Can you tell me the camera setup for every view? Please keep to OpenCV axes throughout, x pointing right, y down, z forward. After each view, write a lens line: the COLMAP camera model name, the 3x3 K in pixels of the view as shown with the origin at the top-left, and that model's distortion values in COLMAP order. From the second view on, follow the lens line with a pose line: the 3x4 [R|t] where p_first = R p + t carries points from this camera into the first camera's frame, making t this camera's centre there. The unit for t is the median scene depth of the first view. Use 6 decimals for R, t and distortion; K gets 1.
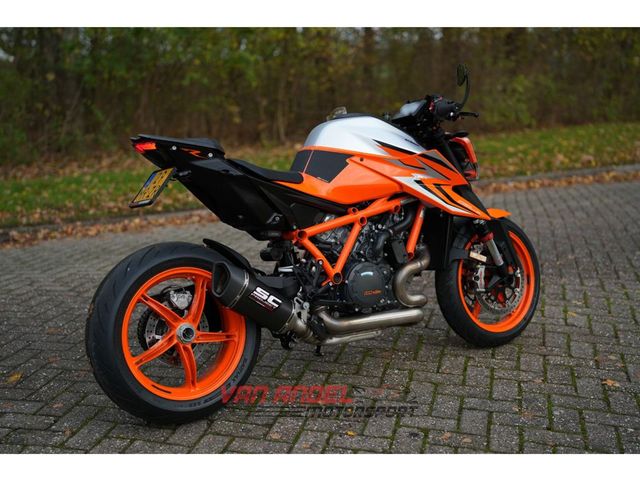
lens RADIAL K [[879.0, 0, 318.4], [0, 879.0, 243.9], [0, 0, 1]] dist [0.073958, 0.000000]
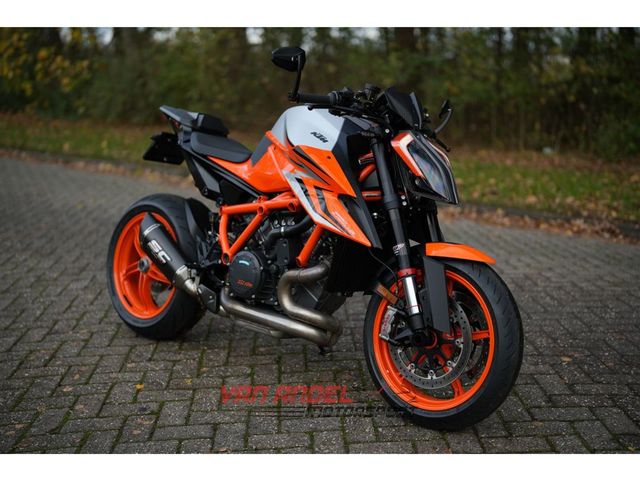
lens RADIAL K [[879.0, 0, 326.0], [0, 879.0, 246.2], [0, 0, 1]] dist [0.073958, 0.000000]
pose [[0.259558, 0.196893, -0.945443, 0.864423], [-0.196279, 0.969318, 0.147980, -0.126636], [0.945571, 0.147161, 0.290240, 0.689378]]
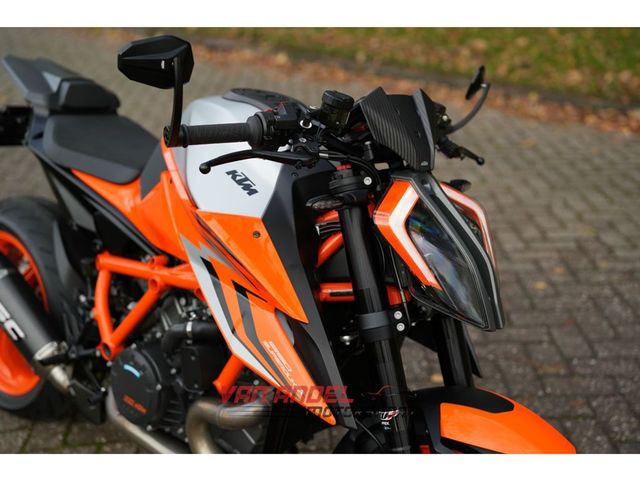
lens RADIAL K [[879.0, 0, 311.9], [0, 879.0, 253.2], [0, 0, 1]] dist [0.073958, 0.000000]
pose [[0.240320, 0.396334, -0.886096, 0.490098], [-0.169731, 0.915942, 0.363650, -0.231428], [0.955739, 0.063005, 0.287389, 0.812360]]
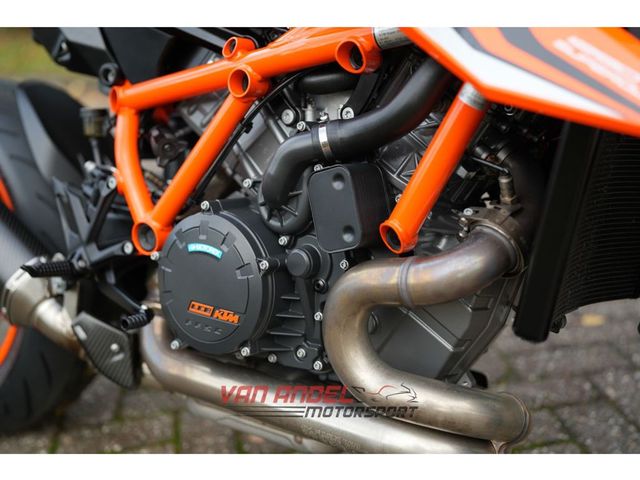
lens RADIAL K [[879.0, 0, 317.8], [0, 879.0, 242.4], [0, 0, 1]] dist [0.073958, 0.000000]
pose [[0.364781, 0.251930, -0.896363, 0.306379], [-0.117197, 0.967466, 0.224220, -0.038777], [0.923688, 0.023260, 0.382438, 0.790216]]
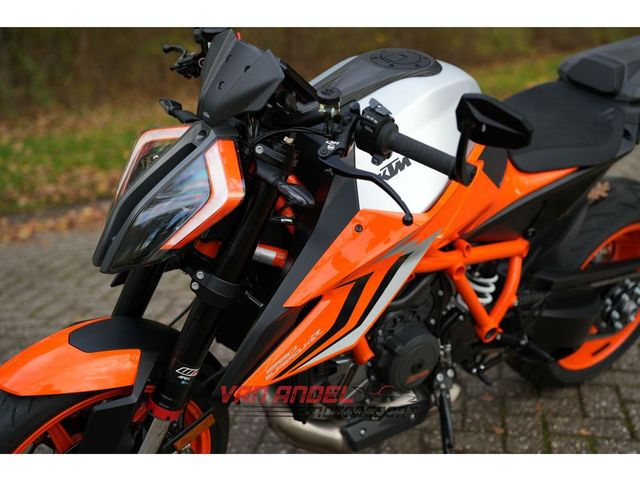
lens RADIAL K [[879.0, 0, 321.5], [0, 879.0, 240.1], [0, 0, 1]] dist [0.073958, 0.000000]
pose [[0.997192, -0.053533, 0.052373, -0.099429], [0.049900, 0.996410, 0.068387, -0.080422], [-0.055846, -0.065582, 0.996283, 0.493909]]
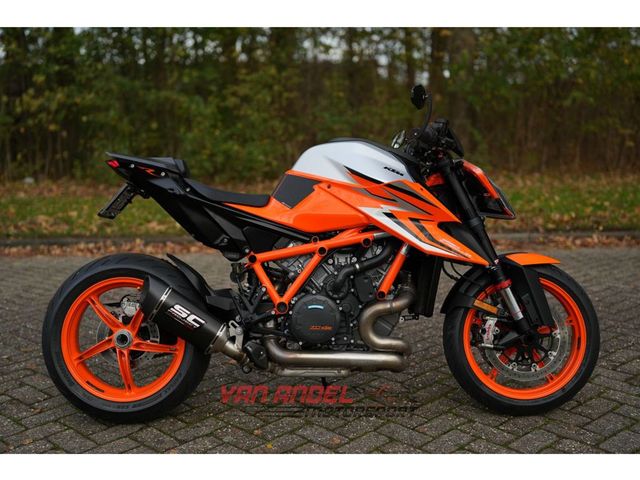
lens RADIAL K [[879.0, 0, 315.7], [0, 879.0, 252.1], [0, 0, 1]] dist [0.073958, 0.000000]
pose [[0.843974, 0.091658, -0.528495, 0.475089], [-0.098327, 0.995033, 0.015548, -0.034200], [0.527295, 0.038844, 0.848794, 0.166247]]
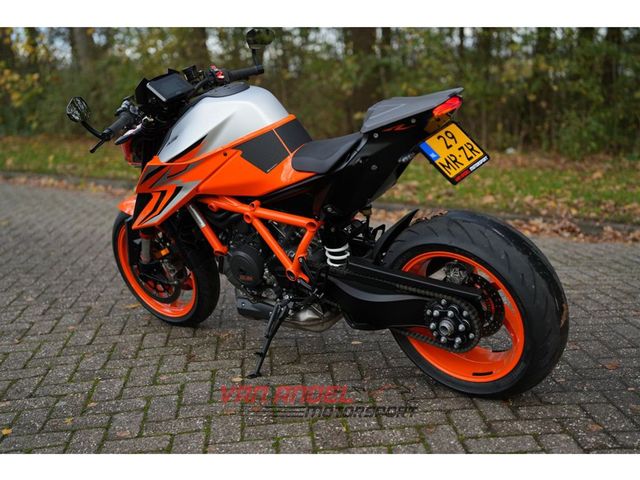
lens RADIAL K [[879.0, 0, 326.4], [0, 879.0, 232.9], [0, 0, 1]] dist [0.073958, 0.000000]
pose [[0.290518, 0.162140, -0.943032, 0.767348], [-0.166950, 0.979011, 0.116894, -0.117989], [0.942193, 0.123479, 0.311490, 0.786346]]
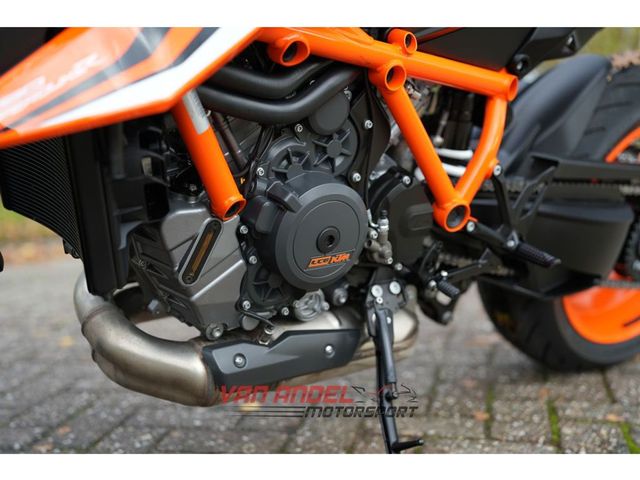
lens RADIAL K [[879.0, 0, 311.0], [0, 879.0, 239.7], [0, 0, 1]] dist [0.073958, 0.000000]
pose [[0.999178, -0.031537, 0.025470, -0.037301], [0.033520, 0.996101, -0.081601, 0.048901], [-0.022797, 0.082388, 0.996340, 0.683278]]
